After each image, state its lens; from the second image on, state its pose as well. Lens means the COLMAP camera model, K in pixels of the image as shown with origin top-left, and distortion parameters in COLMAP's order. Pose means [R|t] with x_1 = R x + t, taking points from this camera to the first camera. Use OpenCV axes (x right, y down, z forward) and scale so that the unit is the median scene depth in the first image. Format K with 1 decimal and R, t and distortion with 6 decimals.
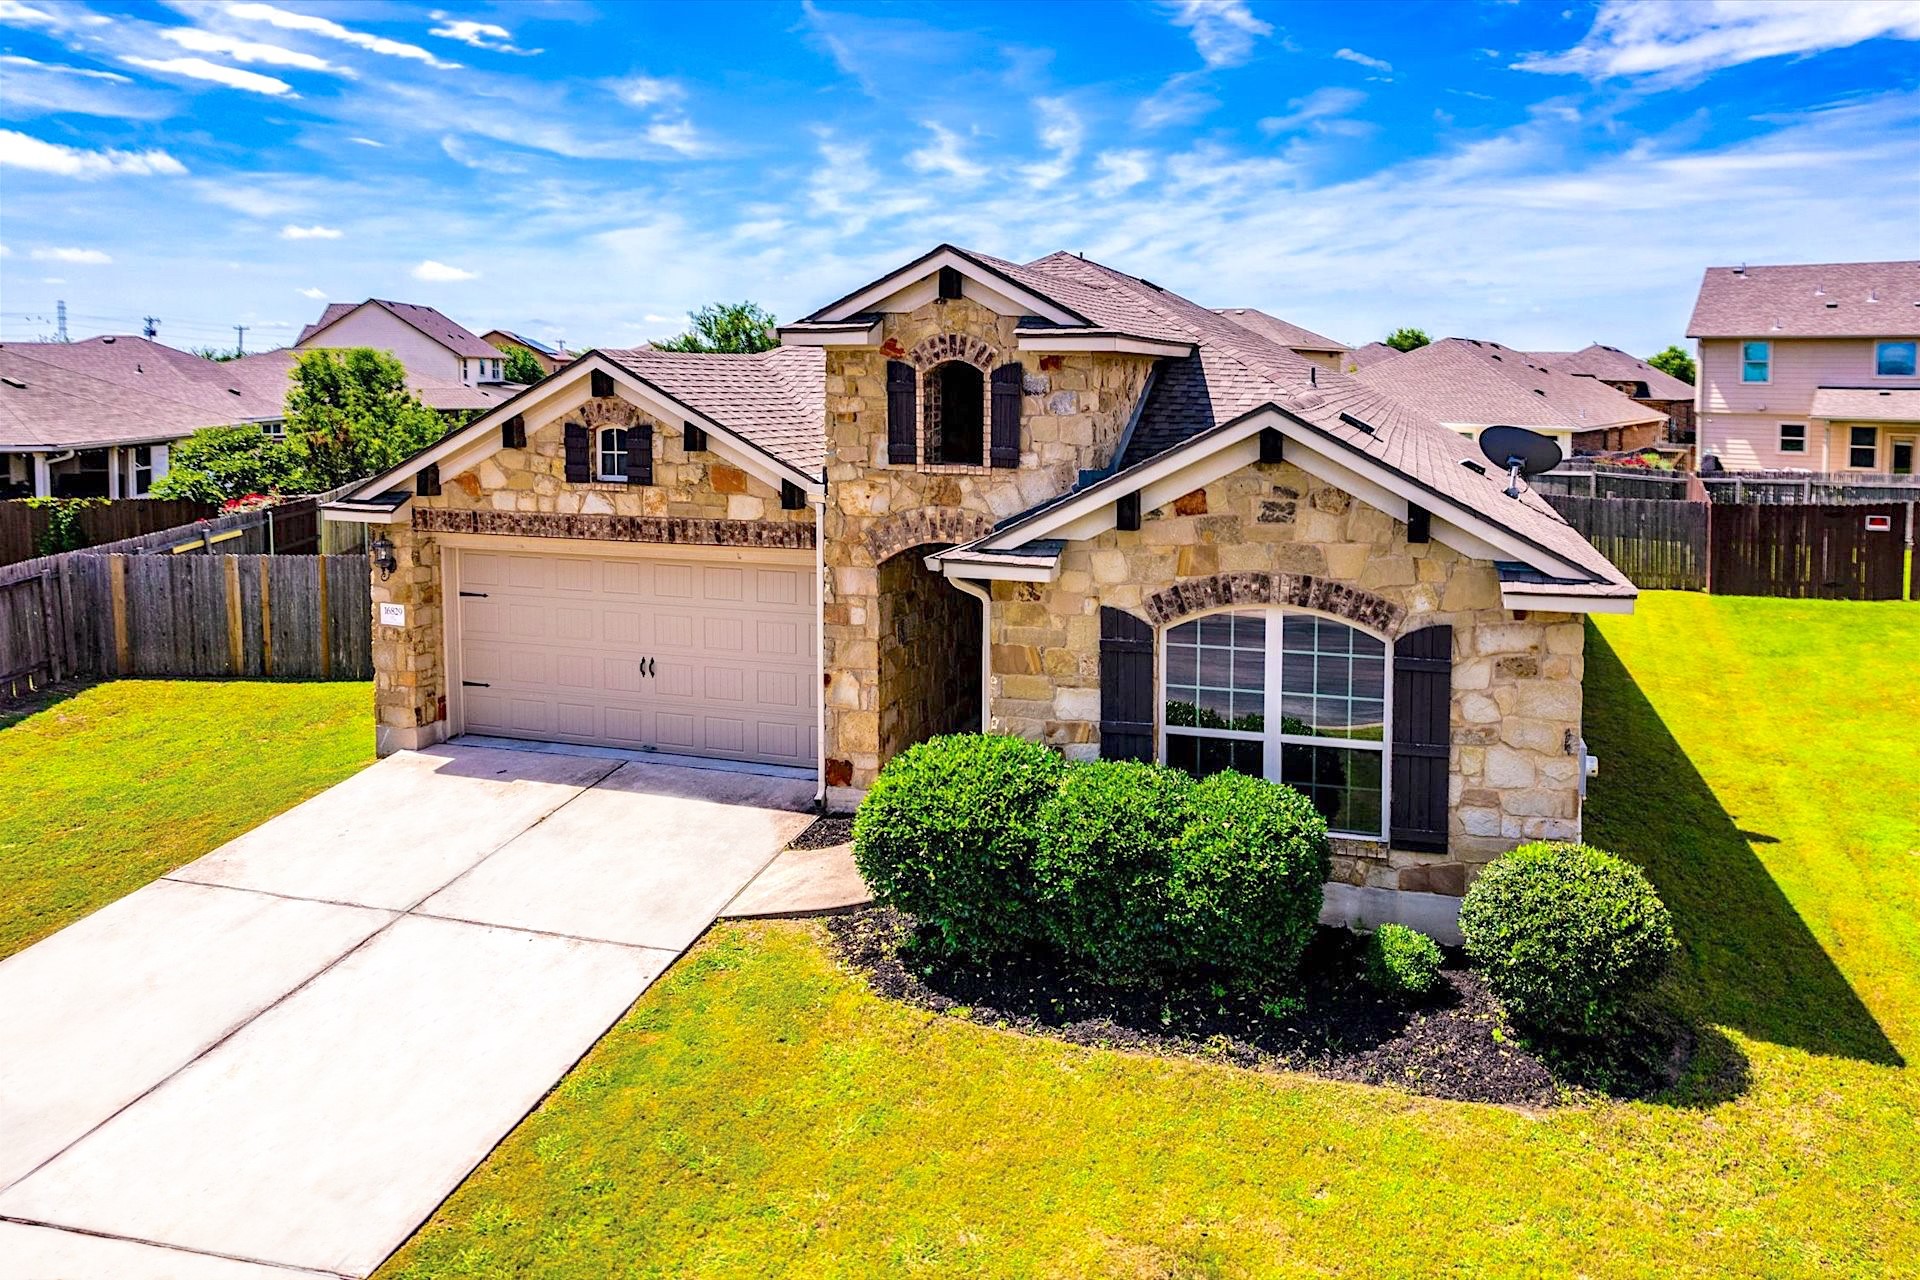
lens RADIAL K [[1334.0, 0, 1053.4], [0, 1334.0, 441.1], [0, 0, 1]] dist [-0.025569, 0.004778]
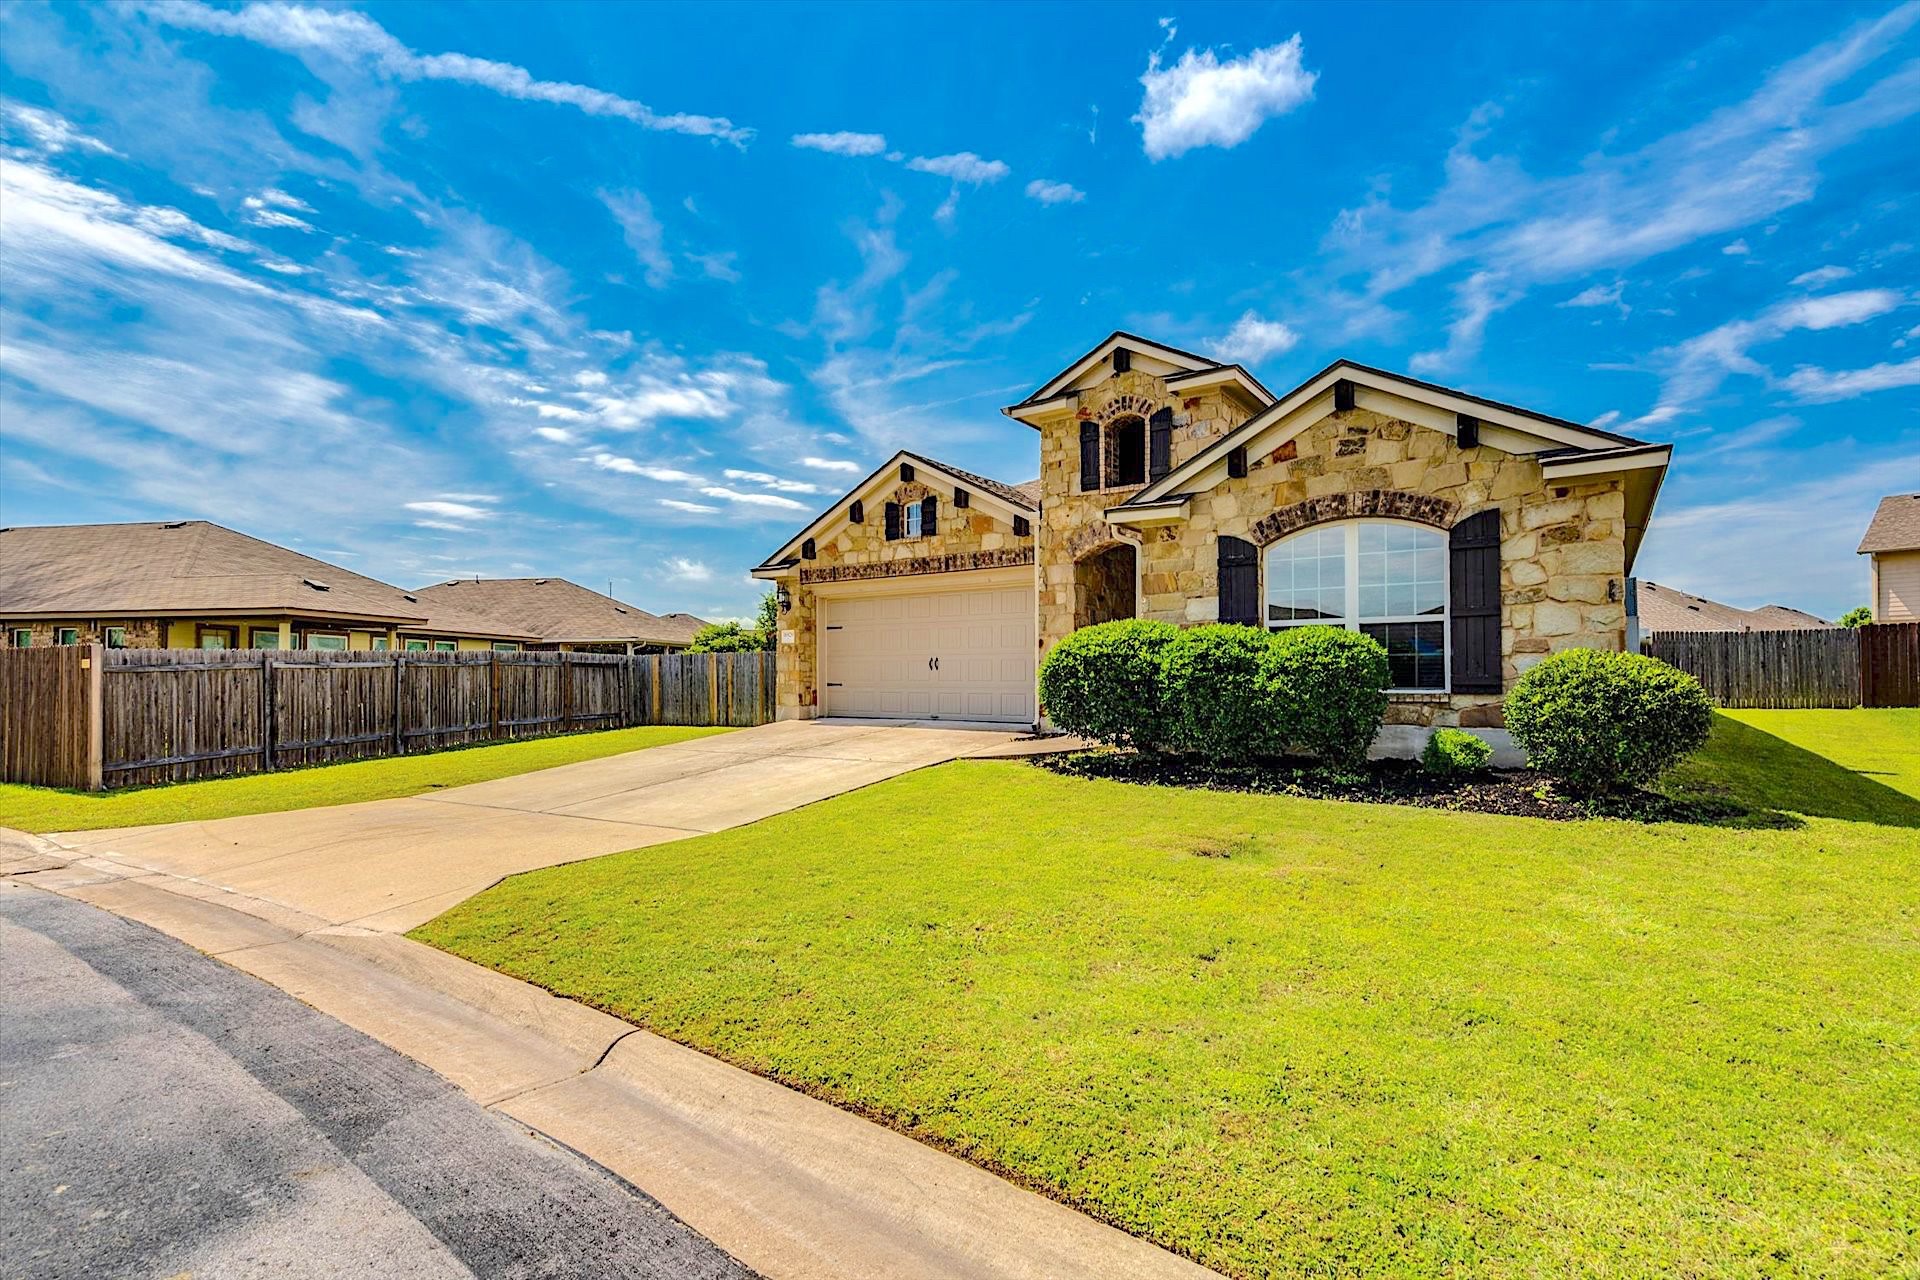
lens RADIAL K [[931.1, 0, 939.1], [0, 931.1, 665.6], [0, 0, 1]] dist [0.017686, -0.005524]
pose [[0.938804, -0.010427, -0.344294, 0.083605], [-0.015479, 0.997255, -0.072410, 0.291473], [0.344104, 0.073308, 0.936065, -0.008679]]
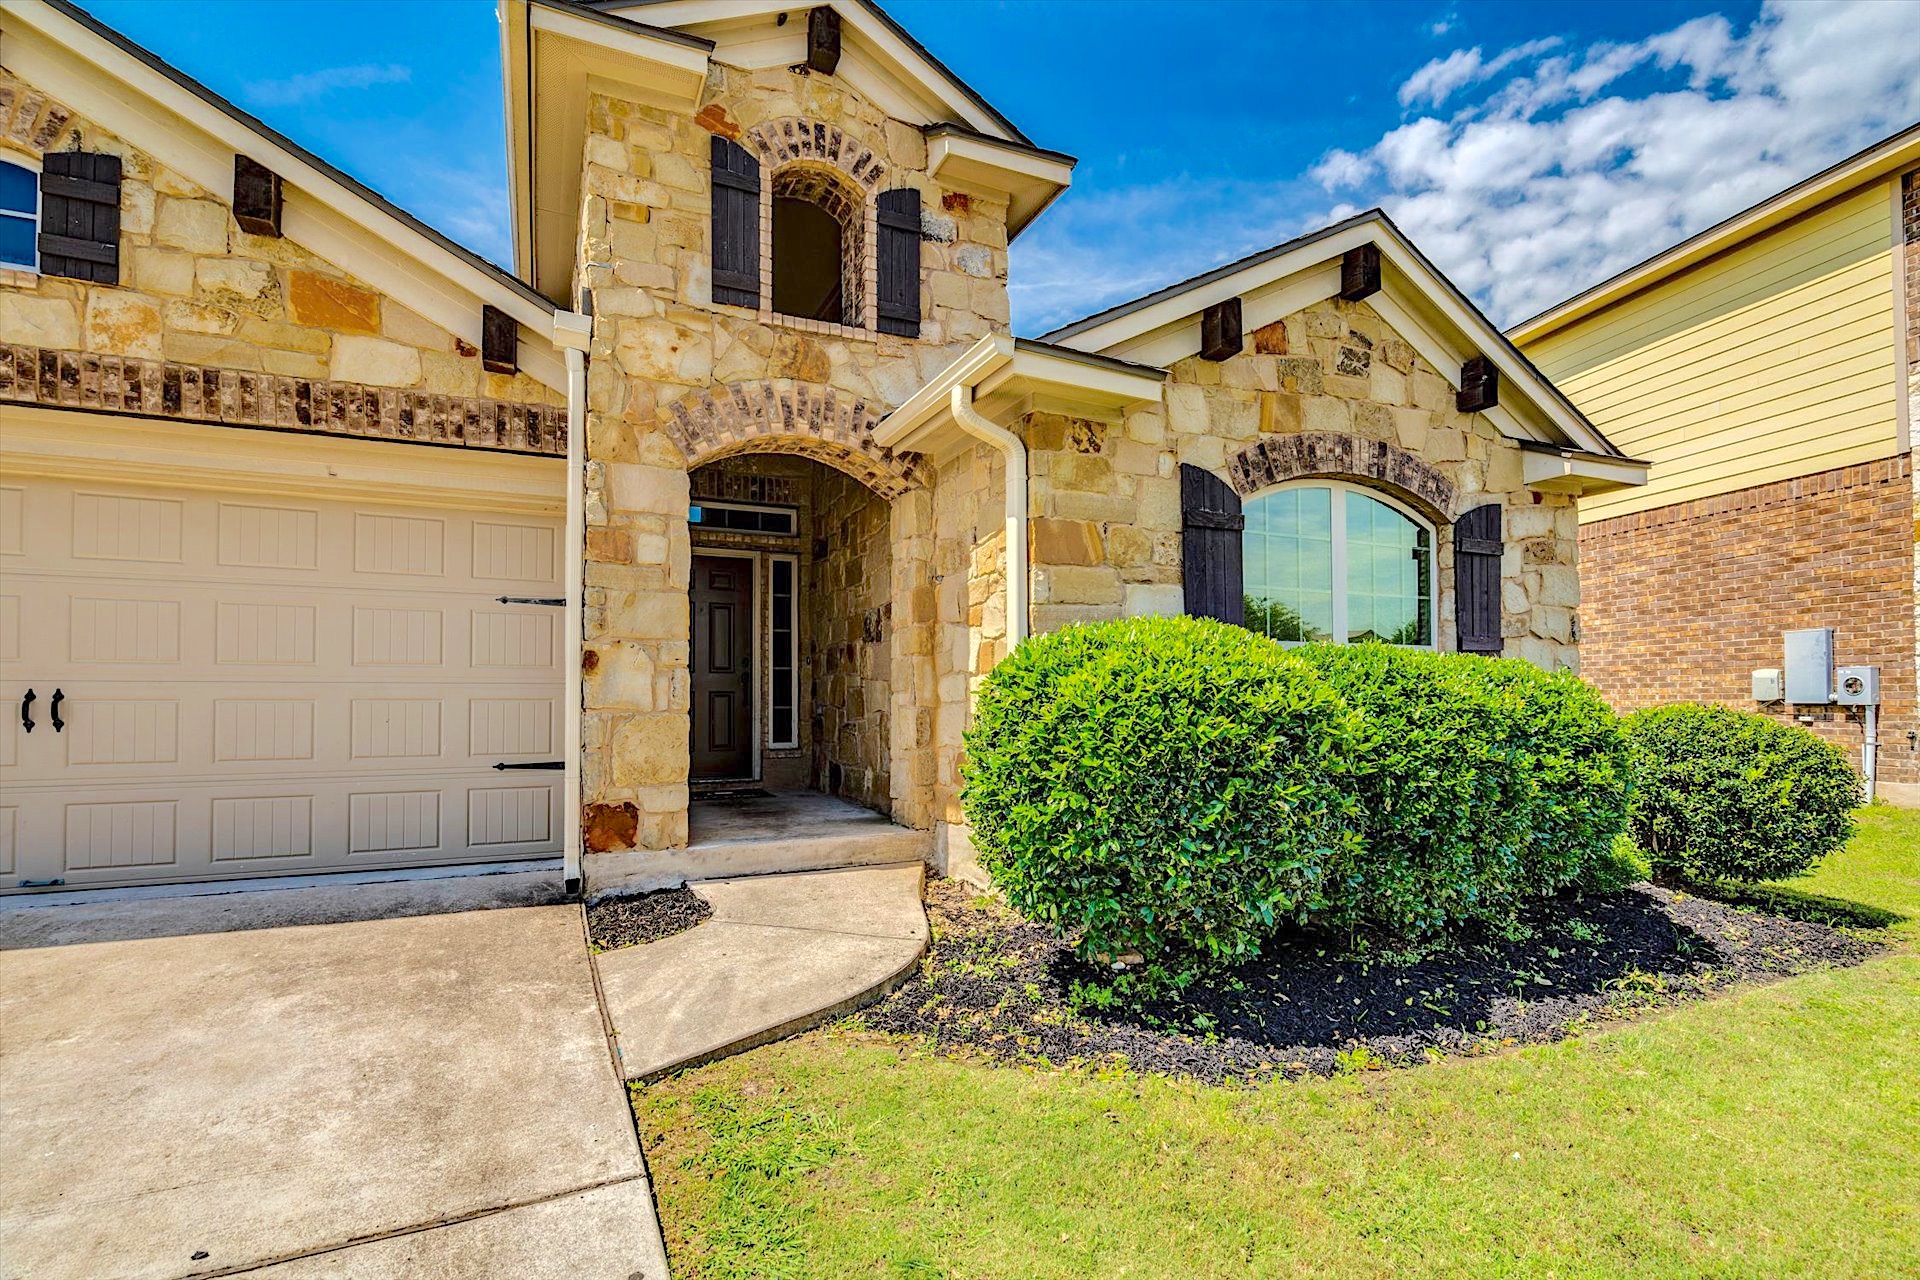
lens RADIAL K [[907.6, 0, 969.3], [0, 907.6, 680.7], [0, 0, 1]] dist [-0.001488, 0.000942]
pose [[0.753773, 0.006530, 0.657103, -0.313056], [0.046562, 0.996907, -0.063319, 0.227758], [-0.655483, 0.078324, 0.751137, 0.629118]]
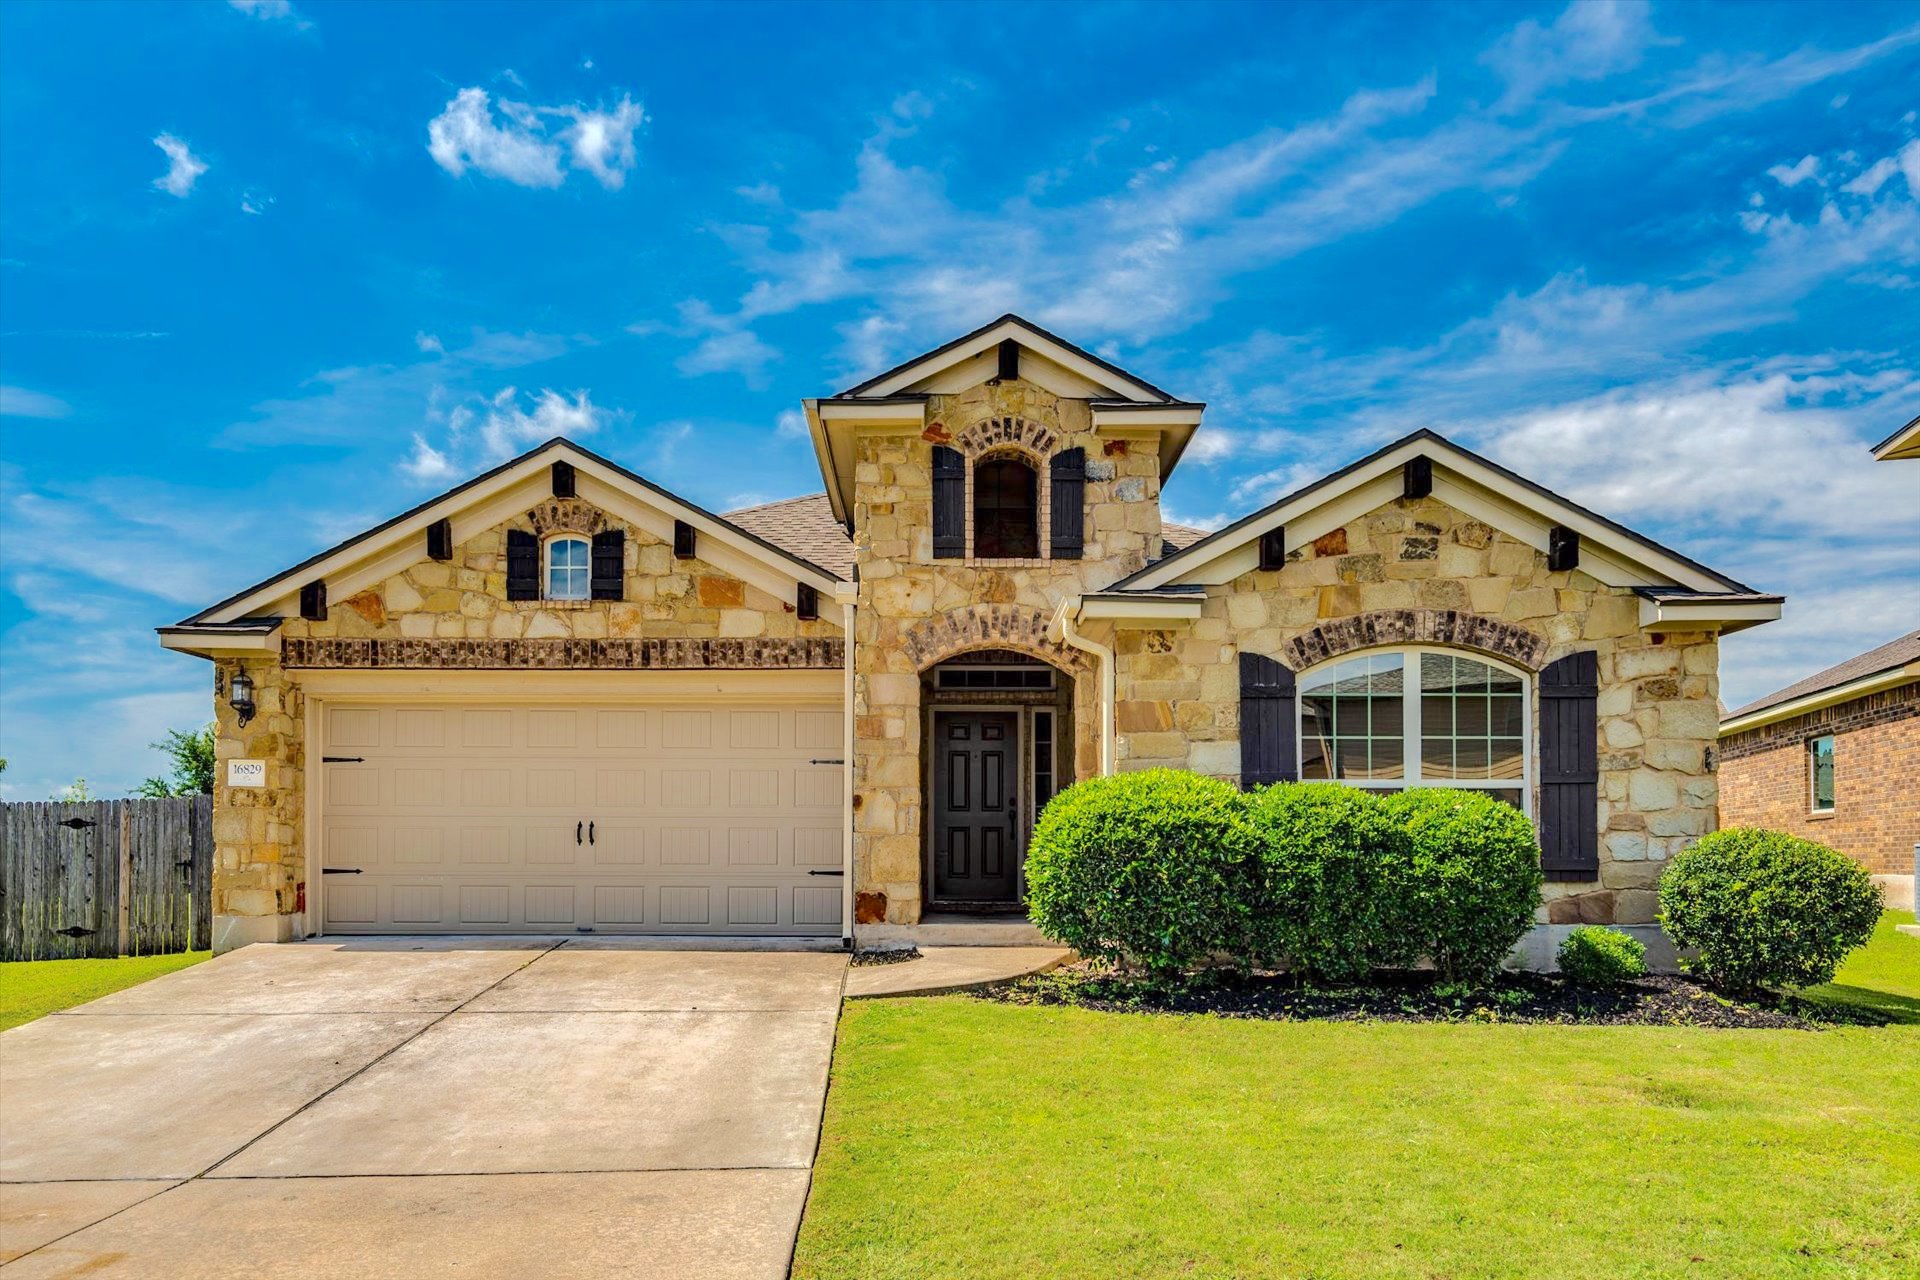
lens RADIAL K [[1463.6, 0, 923.1], [0, 1463.6, 840.1], [0, 0, 1]] dist [0.024060, 0.002687]
pose [[0.964674, 0.002108, 0.263439, -0.400556], [0.017891, 0.997135, -0.073495, 0.288154], [-0.262839, 0.075612, 0.961872, 0.048826]]
